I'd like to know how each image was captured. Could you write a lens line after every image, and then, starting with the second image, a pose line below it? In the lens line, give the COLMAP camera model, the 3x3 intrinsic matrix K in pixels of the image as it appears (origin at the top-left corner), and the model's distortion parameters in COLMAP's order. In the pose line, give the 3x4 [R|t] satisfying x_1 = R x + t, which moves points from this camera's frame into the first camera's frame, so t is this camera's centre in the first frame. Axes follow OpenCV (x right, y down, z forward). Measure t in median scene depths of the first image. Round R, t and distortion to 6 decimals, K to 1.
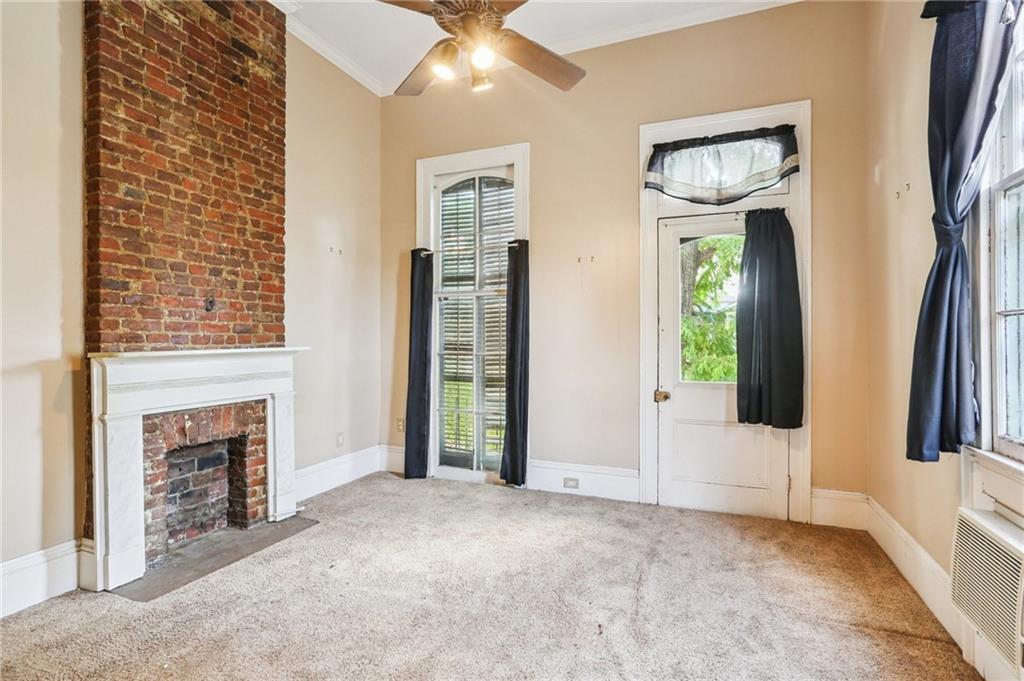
lens RADIAL K [[500.0, 0, 520.3], [0, 500.0, 338.6], [0, 0, 1]] dist [-0.002062, -0.000023]
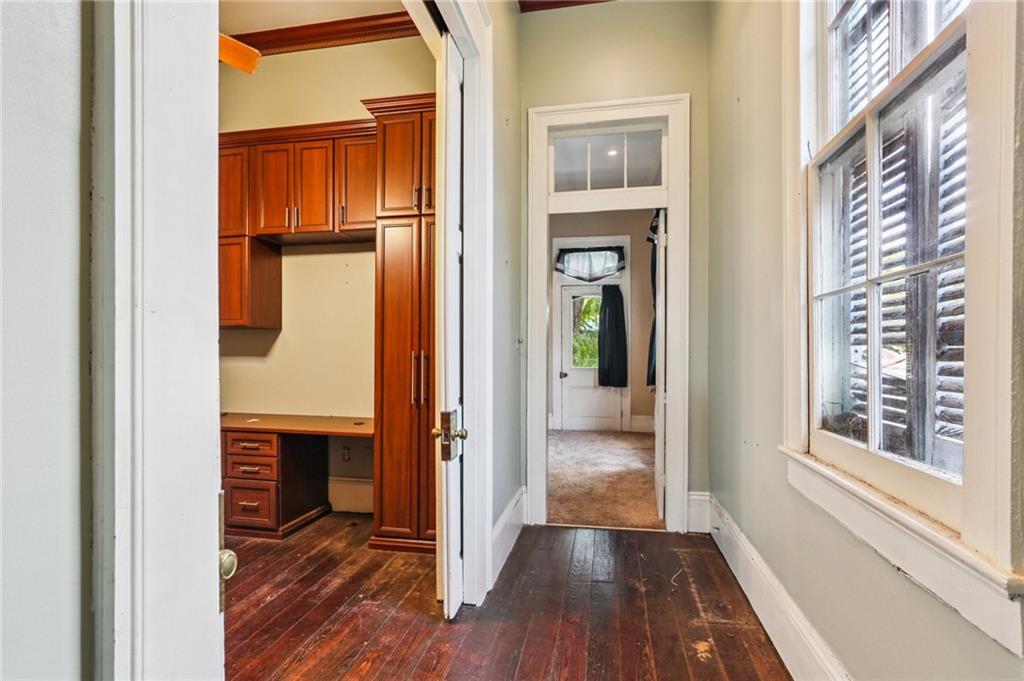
lens RADIAL K [[500.0, 0, 507.3], [0, 500.0, 346.5], [0, 0, 1]] dist [-0.002062, -0.000023]
pose [[0.983468, 0.001584, 0.181074, -0.310770], [0.000267, 0.999948, -0.010199, 0.021608], [-0.181080, 0.010079, 0.983417, -0.958763]]
